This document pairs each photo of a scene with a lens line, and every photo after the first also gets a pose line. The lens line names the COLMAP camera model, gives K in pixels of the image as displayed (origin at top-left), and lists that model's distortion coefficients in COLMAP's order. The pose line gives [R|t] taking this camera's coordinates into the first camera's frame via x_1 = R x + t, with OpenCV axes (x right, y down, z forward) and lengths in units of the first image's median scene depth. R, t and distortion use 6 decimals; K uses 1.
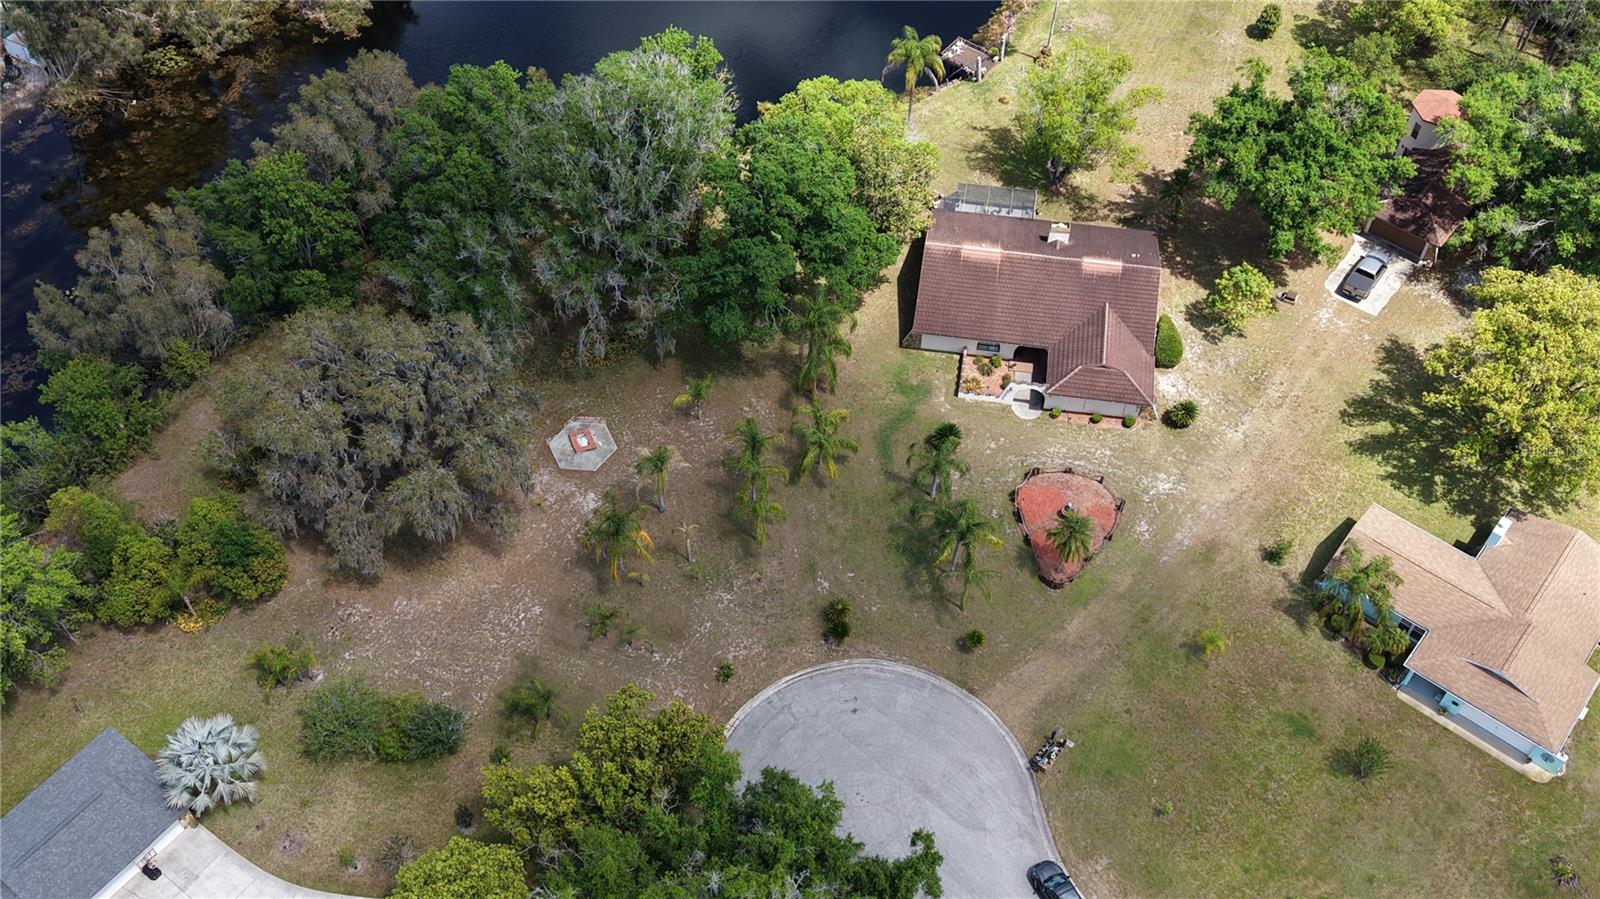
lens RADIAL K [[1494.9, 0, 796.7], [0, 1494.9, 445.1], [0, 0, 1]] dist [0.184615, -0.558347]
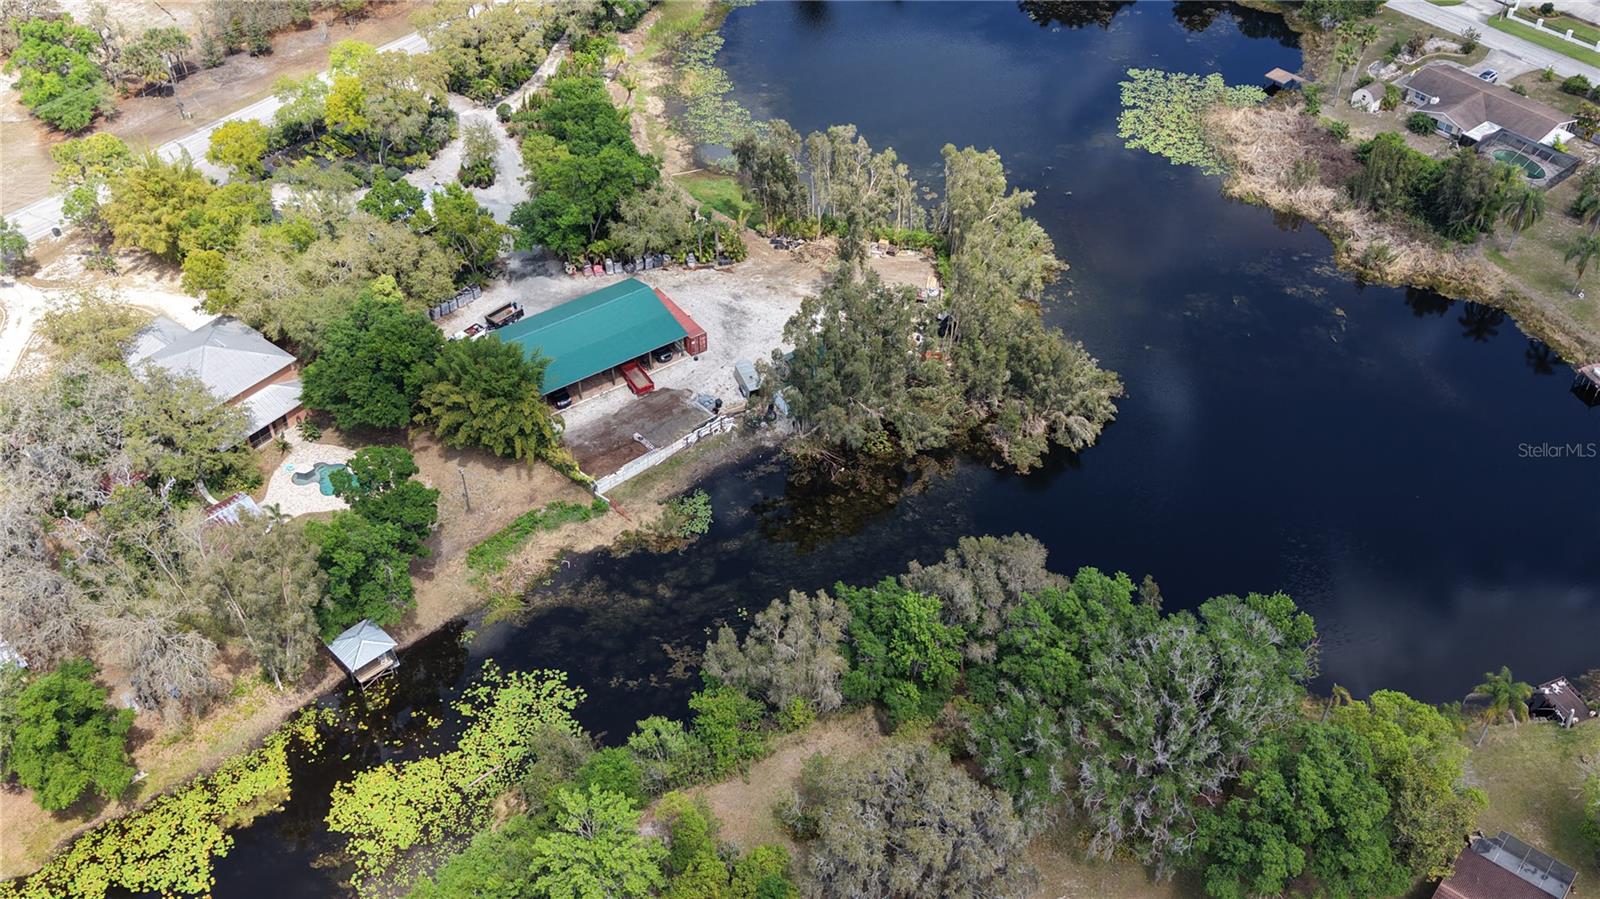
lens RADIAL K [[1494.9, 0, 796.7], [0, 1494.9, 445.1], [0, 0, 1]] dist [0.184615, -0.558347]
pose [[0.860068, 0.334079, -0.385582, 0.005718], [-0.391092, 0.917058, -0.077792, -0.170417], [0.327612, 0.217704, 0.919388, -0.209775]]
